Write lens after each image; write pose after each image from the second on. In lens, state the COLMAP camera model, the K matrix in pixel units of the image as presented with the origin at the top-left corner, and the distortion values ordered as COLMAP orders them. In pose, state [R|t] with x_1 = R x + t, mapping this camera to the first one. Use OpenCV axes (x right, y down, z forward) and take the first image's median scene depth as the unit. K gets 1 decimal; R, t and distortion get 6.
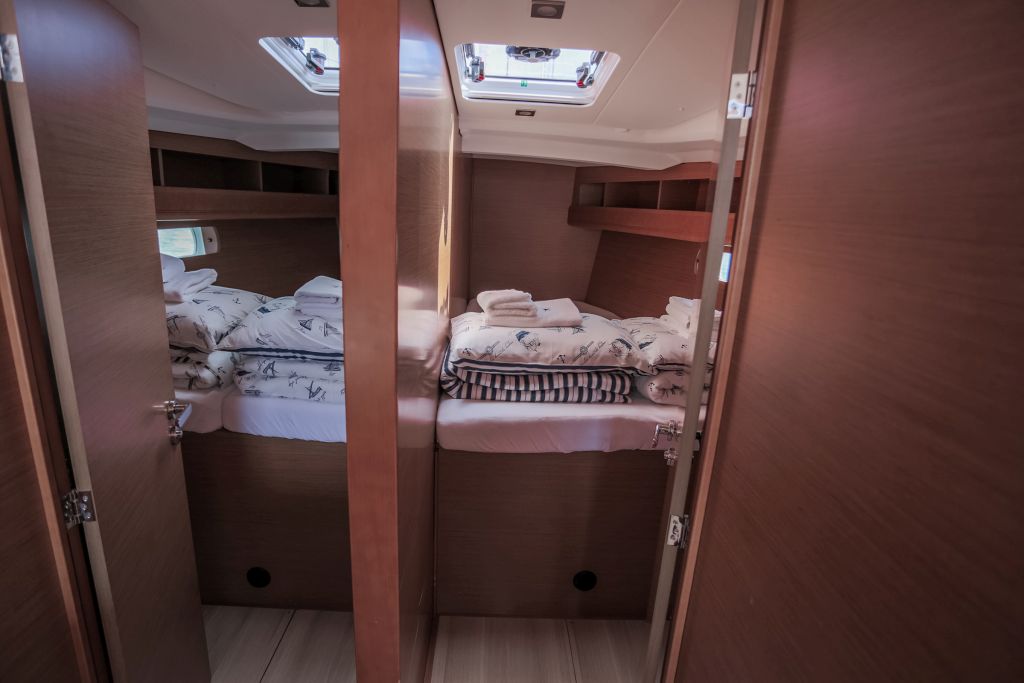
lens RADIAL K [[523.9, 0, 506.5], [0, 523.9, 339.5], [0, 0, 1]] dist [-0.079686, 0.035142]
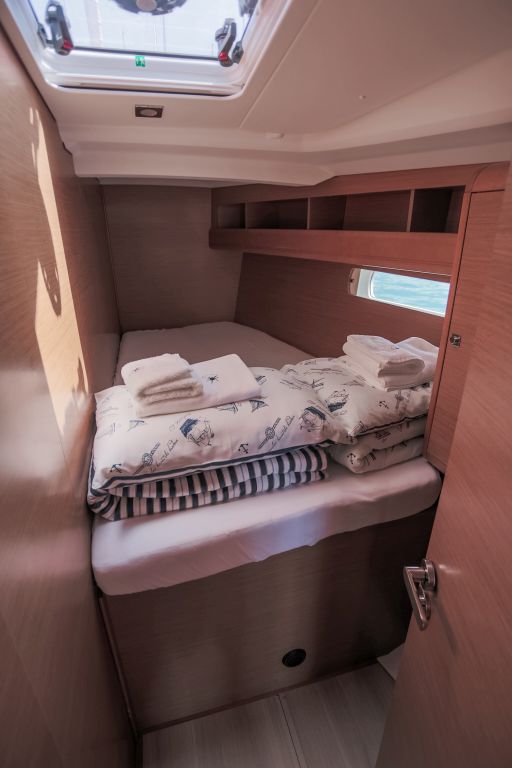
lens RADIAL K [[392.9, 0, 253.9], [0, 392.9, 387.8], [0, 0, 1]] dist [-0.079686, 0.035142]
pose [[0.967995, -0.149285, 0.201744, 0.015432], [0.116499, 0.979278, 0.165659, -0.143618], [-0.222293, -0.136854, 0.965327, 0.441461]]
